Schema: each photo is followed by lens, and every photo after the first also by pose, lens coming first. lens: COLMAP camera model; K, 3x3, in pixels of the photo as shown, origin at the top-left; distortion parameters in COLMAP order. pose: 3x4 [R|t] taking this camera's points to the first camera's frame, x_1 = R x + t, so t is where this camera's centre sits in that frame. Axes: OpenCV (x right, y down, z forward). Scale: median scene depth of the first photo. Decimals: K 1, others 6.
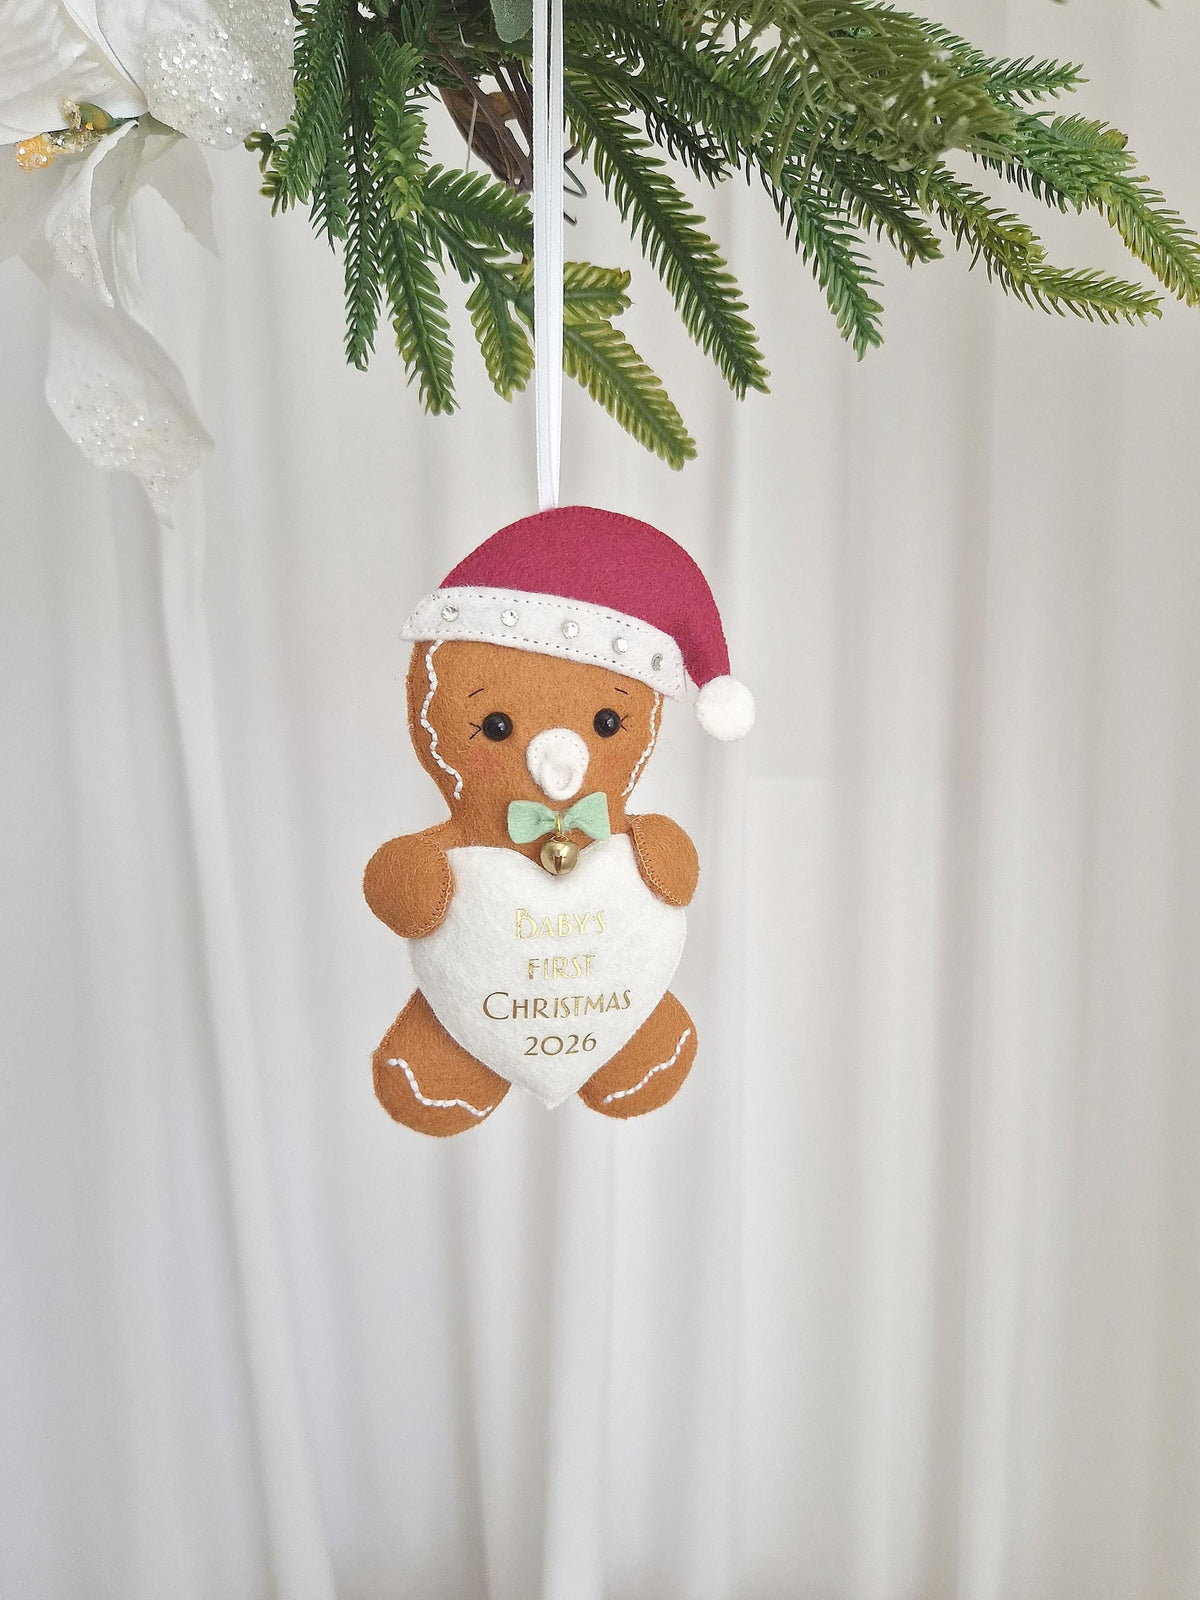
lens RADIAL K [[1167.3, 0, 613.4], [0, 1167.3, 789.2], [0, 0, 1]] dist [0.008748, -0.048764]
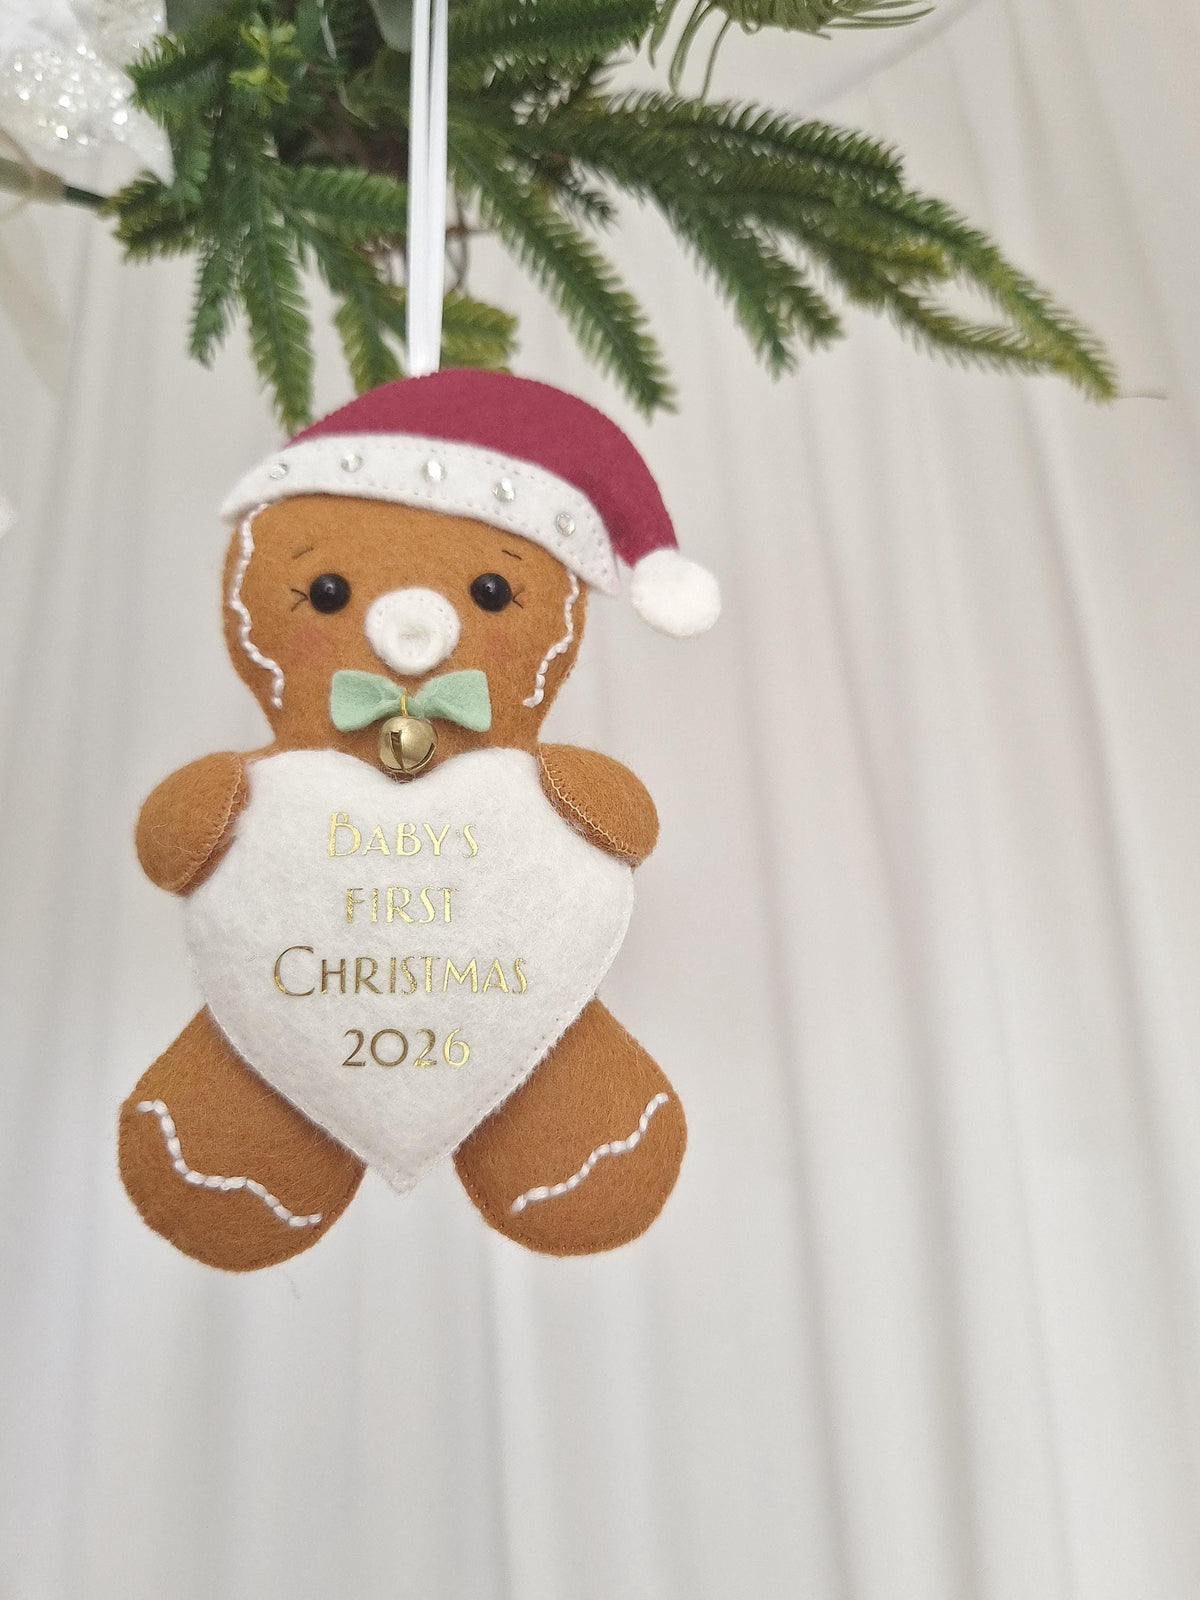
lens RADIAL K [[1266.6, 0, 633.3], [0, 1266.6, 786.2], [0, 0, 1]] dist [0.007858, -0.053135]
pose [[0.982871, -0.110249, -0.147684, 0.180236], [0.030060, 0.886506, -0.461740, 0.404733], [0.181829, 0.449391, 0.874634, 0.400814]]
